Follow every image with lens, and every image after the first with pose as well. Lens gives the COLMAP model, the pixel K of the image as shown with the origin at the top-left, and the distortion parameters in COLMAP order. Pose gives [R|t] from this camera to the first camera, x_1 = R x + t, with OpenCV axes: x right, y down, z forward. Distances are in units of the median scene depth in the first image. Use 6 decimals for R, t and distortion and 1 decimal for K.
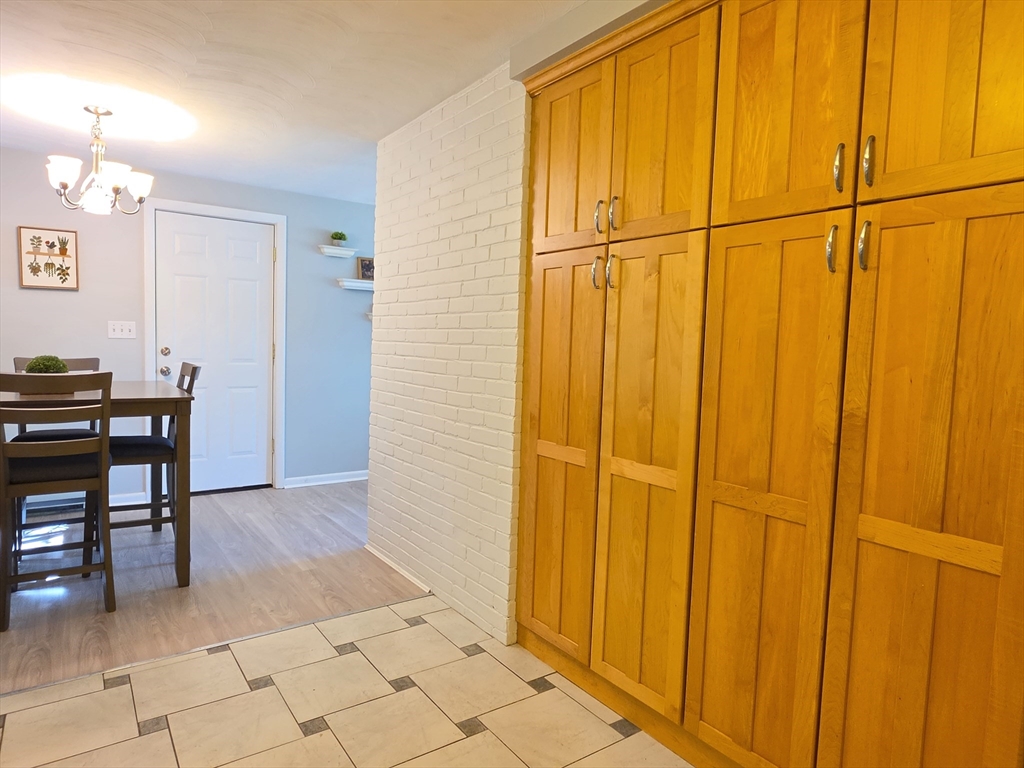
lens RADIAL K [[624.2, 0, 504.1], [0, 624.2, 382.8], [0, 0, 1]] dist [-0.021003, 0.009536]
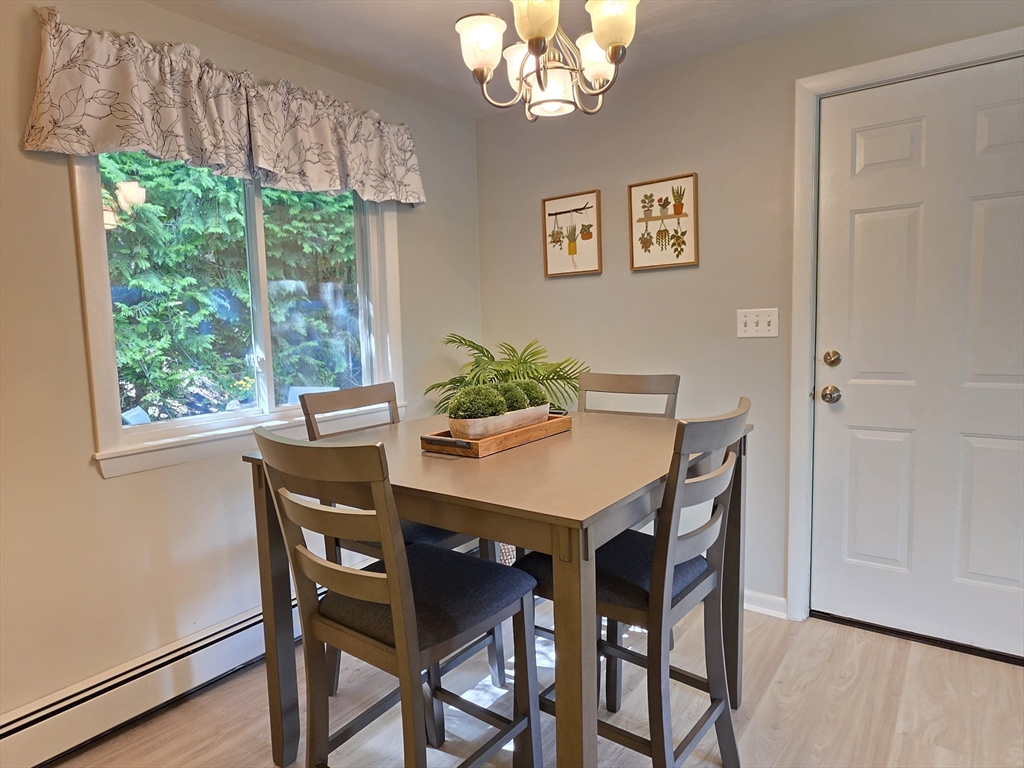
lens RADIAL K [[624.2, 0, 502.9], [0, 624.2, 384.5], [0, 0, 1]] dist [-0.021003, 0.009536]
pose [[0.302715, 0.056753, -0.951390, -0.127089], [-0.021819, 0.998377, 0.052614, -0.056713], [0.952831, 0.004831, 0.303462, 0.630982]]
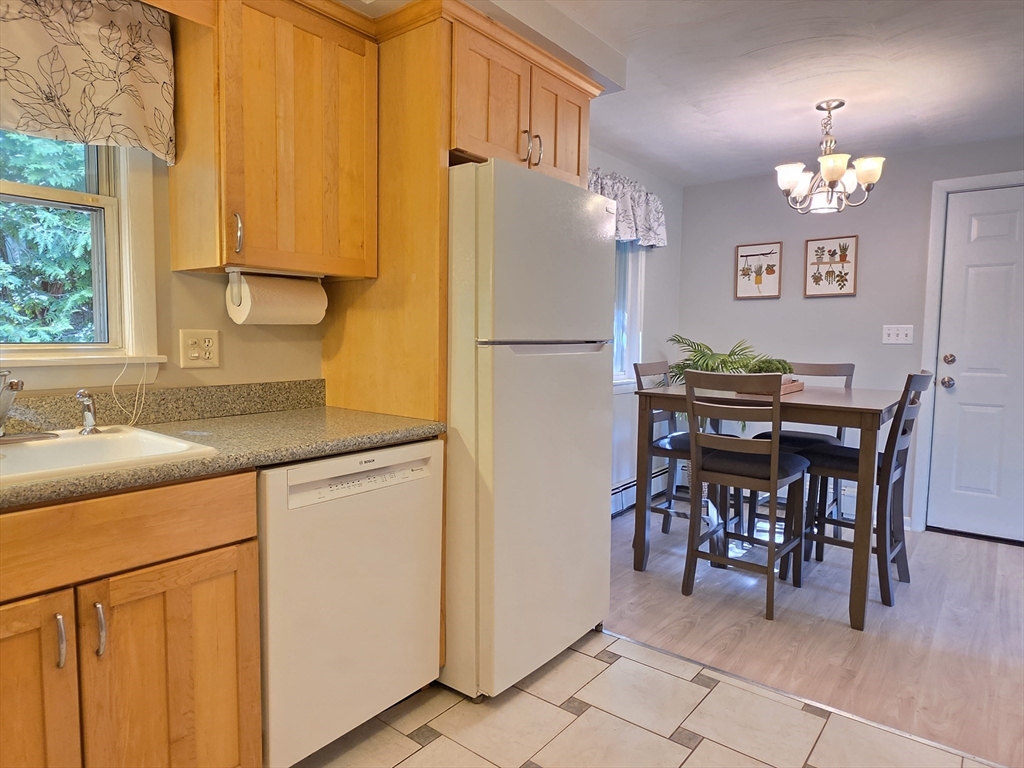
lens RADIAL K [[624.2, 0, 496.1], [0, 624.2, 385.2], [0, 0, 1]] dist [-0.021003, 0.009536]
pose [[0.259081, 0.048020, -0.964661, 0.124145], [-0.065821, 0.997319, 0.031968, -0.001522], [0.963610, 0.055213, 0.261547, 0.209642]]
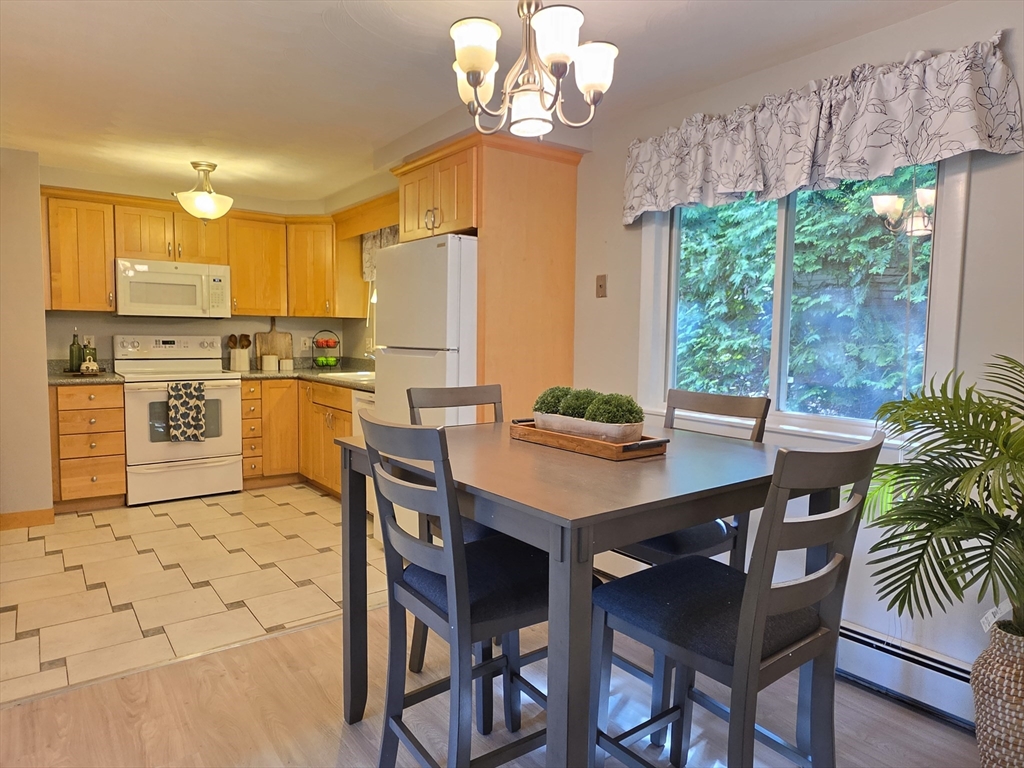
lens RADIAL K [[624.2, 0, 514.0], [0, 624.2, 381.4], [0, 0, 1]] dist [-0.021003, 0.009536]
pose [[-0.997683, -0.043080, -0.052665, -0.485643], [-0.050142, 0.988725, 0.141097, -0.106689], [0.045993, 0.143411, -0.988594, 1.231235]]
